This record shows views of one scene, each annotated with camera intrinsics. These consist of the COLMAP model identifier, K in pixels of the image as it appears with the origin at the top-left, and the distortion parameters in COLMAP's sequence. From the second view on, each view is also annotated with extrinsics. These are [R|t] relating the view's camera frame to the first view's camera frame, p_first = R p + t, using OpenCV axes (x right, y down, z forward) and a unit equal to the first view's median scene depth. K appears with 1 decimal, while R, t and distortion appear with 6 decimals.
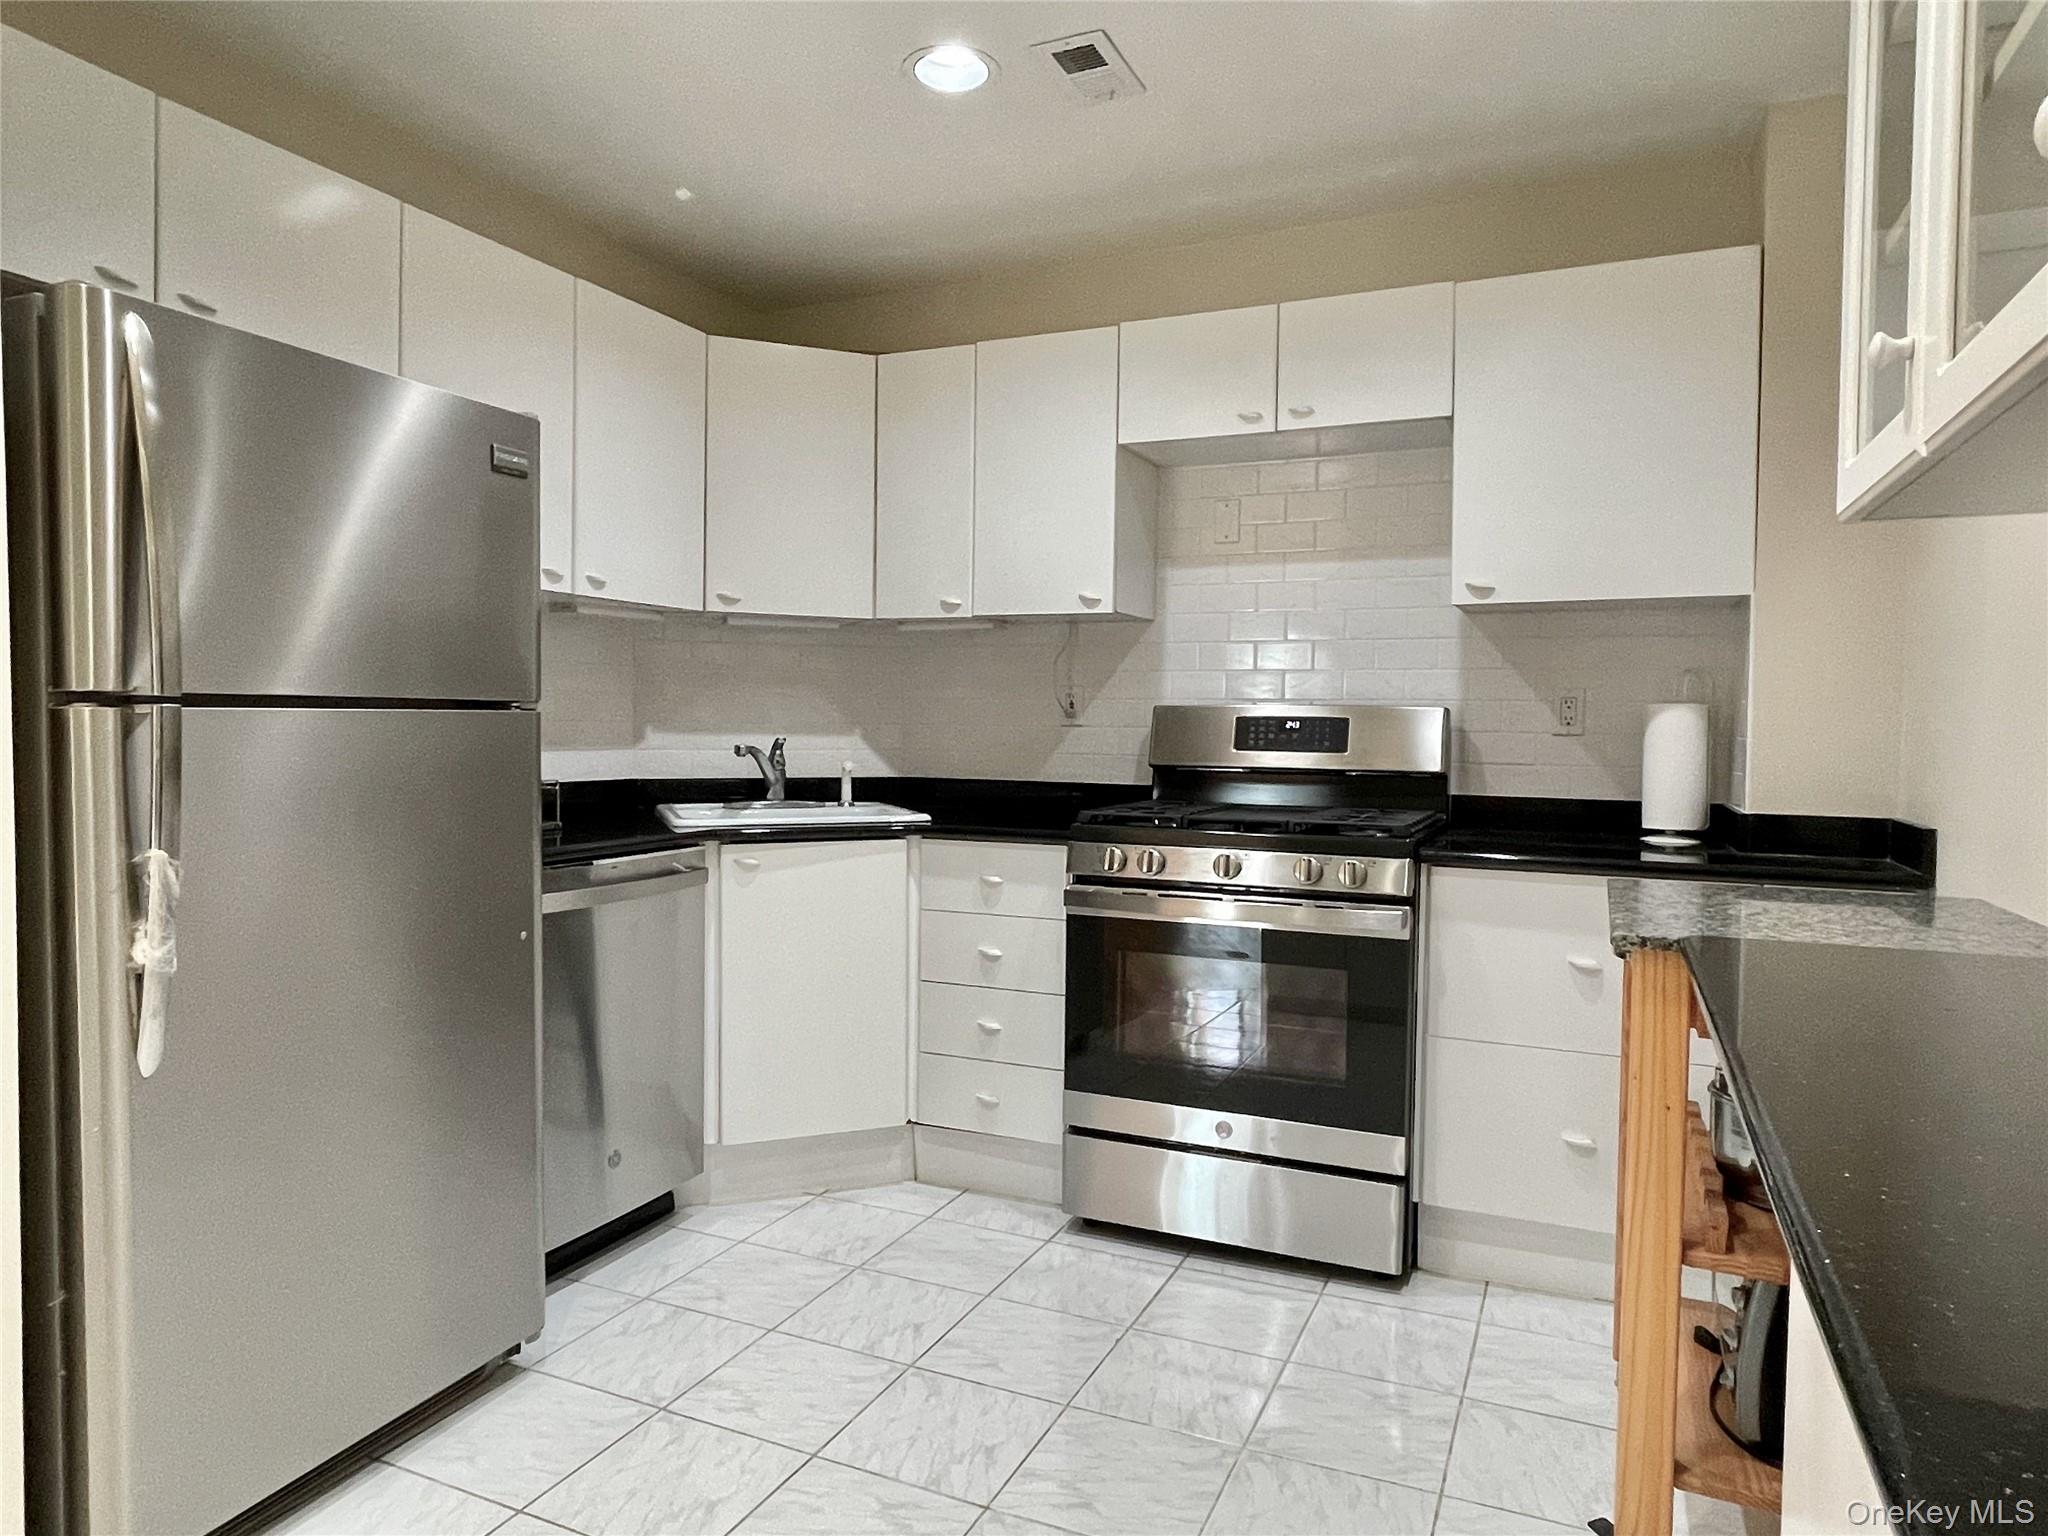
lens RADIAL K [[1276.1, 0, 1024.4], [0, 1276.1, 762.3], [0, 0, 1]] dist [0.018148, -0.007861]
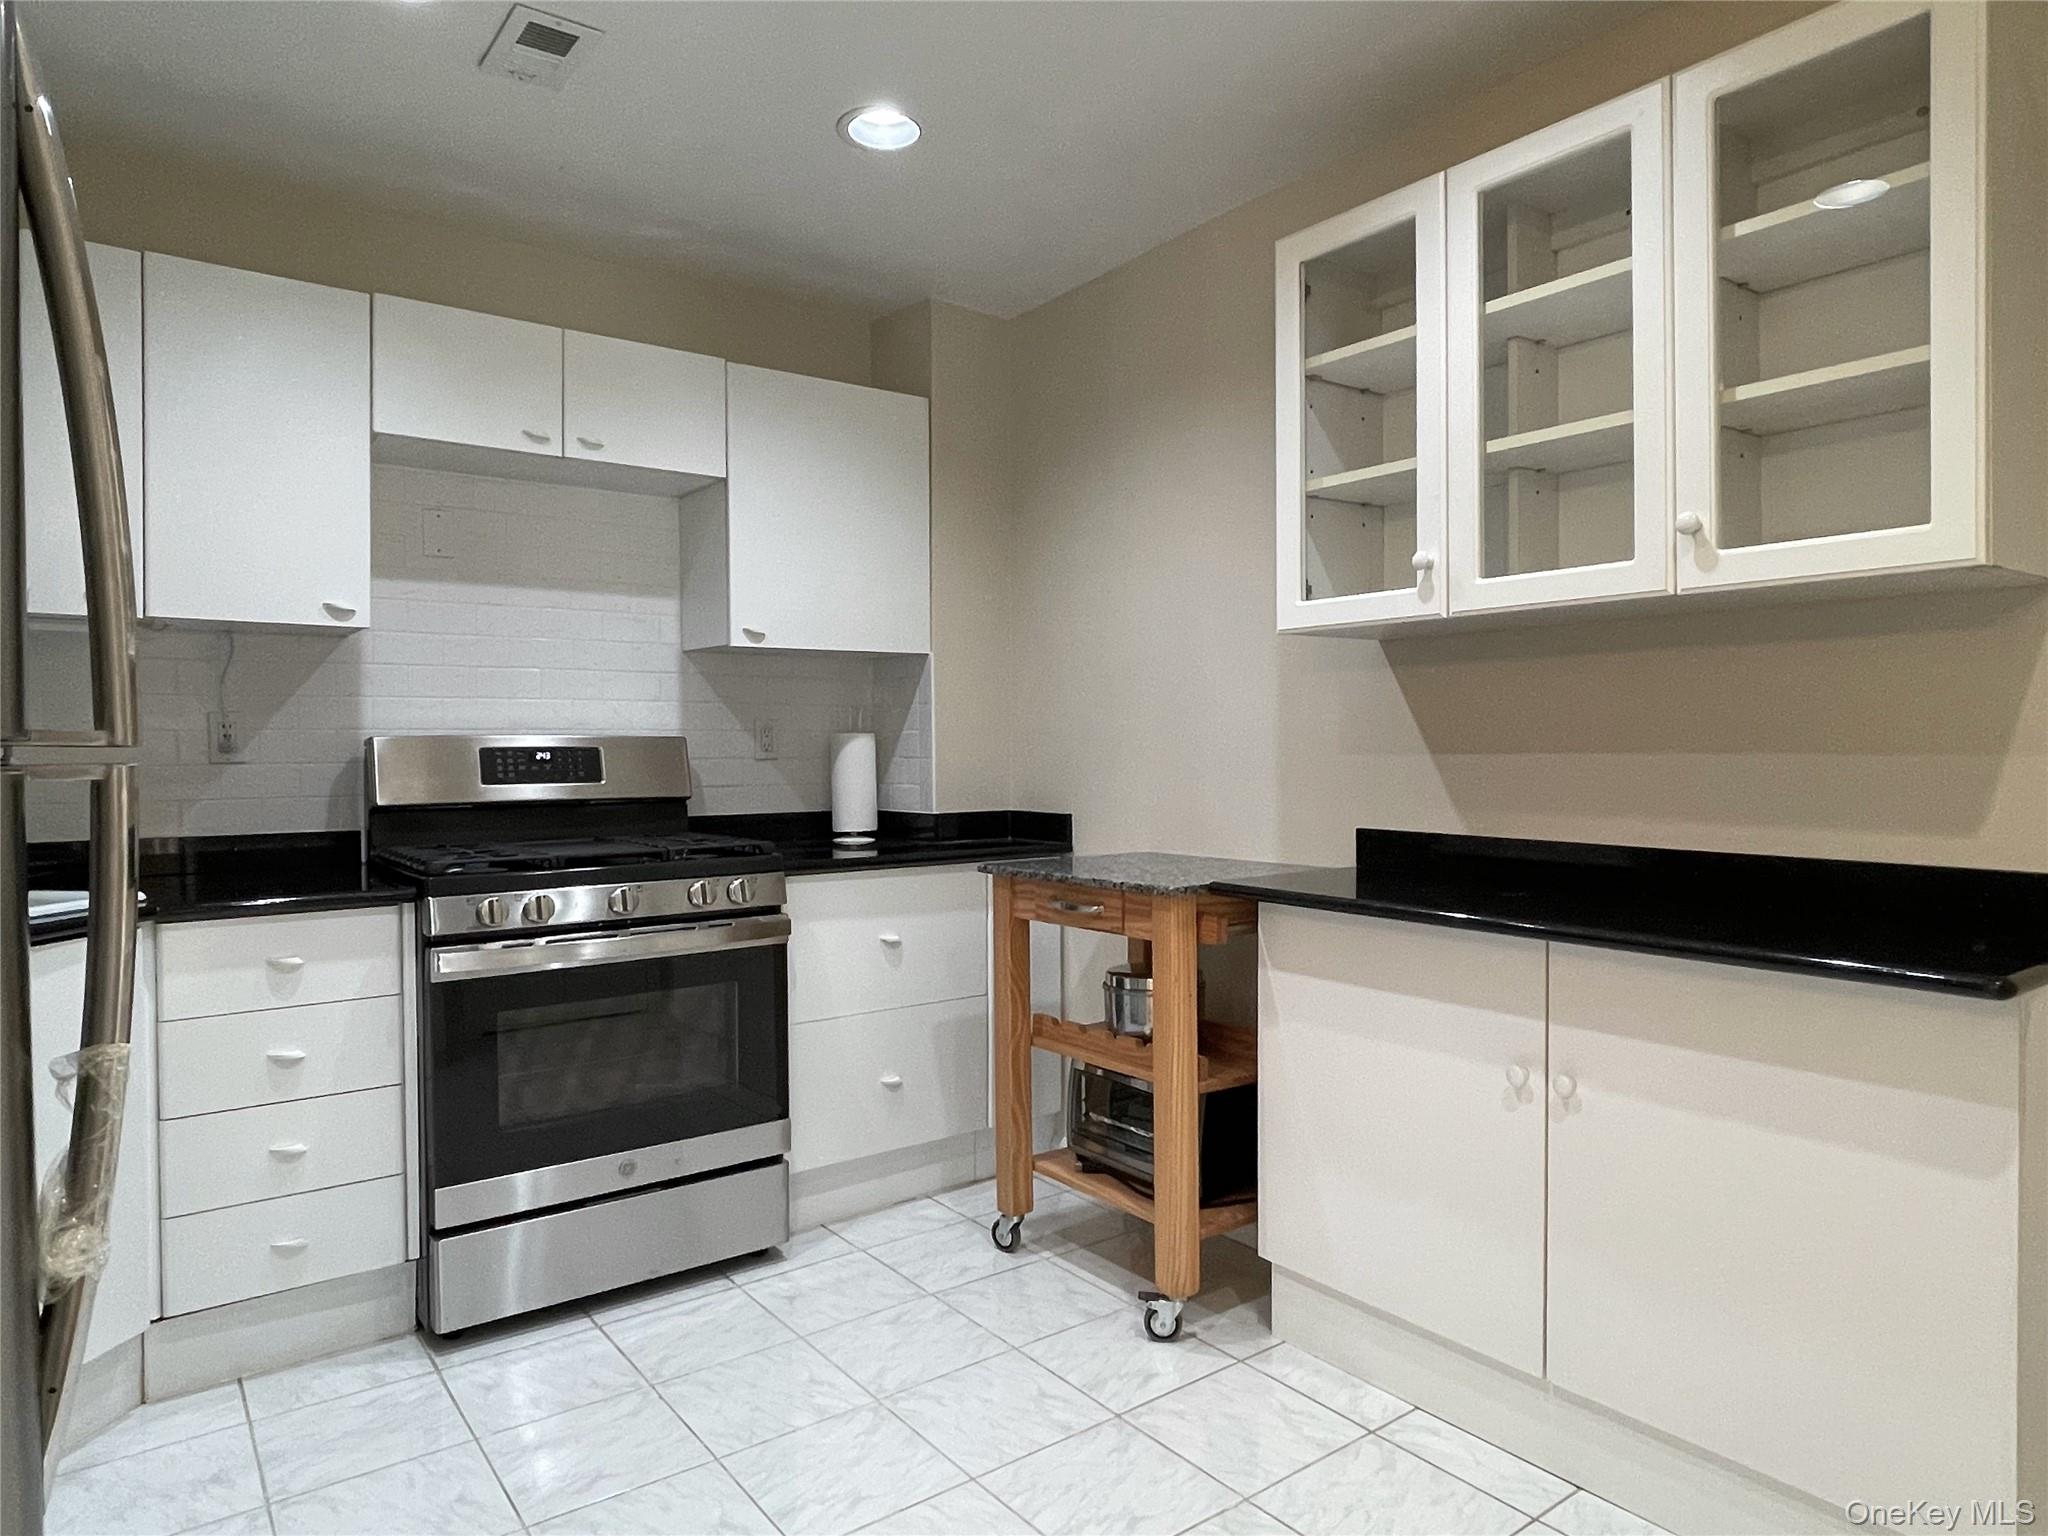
lens RADIAL K [[1276.1, 0, 1063.1], [0, 1276.1, 754.0], [0, 0, 1]] dist [0.018148, -0.007861]
pose [[0.476786, -0.021378, 0.878760, -0.496556], [0.039964, 0.999198, 0.002625, -0.018957], [-0.878111, 0.033867, 0.477257, 0.205005]]
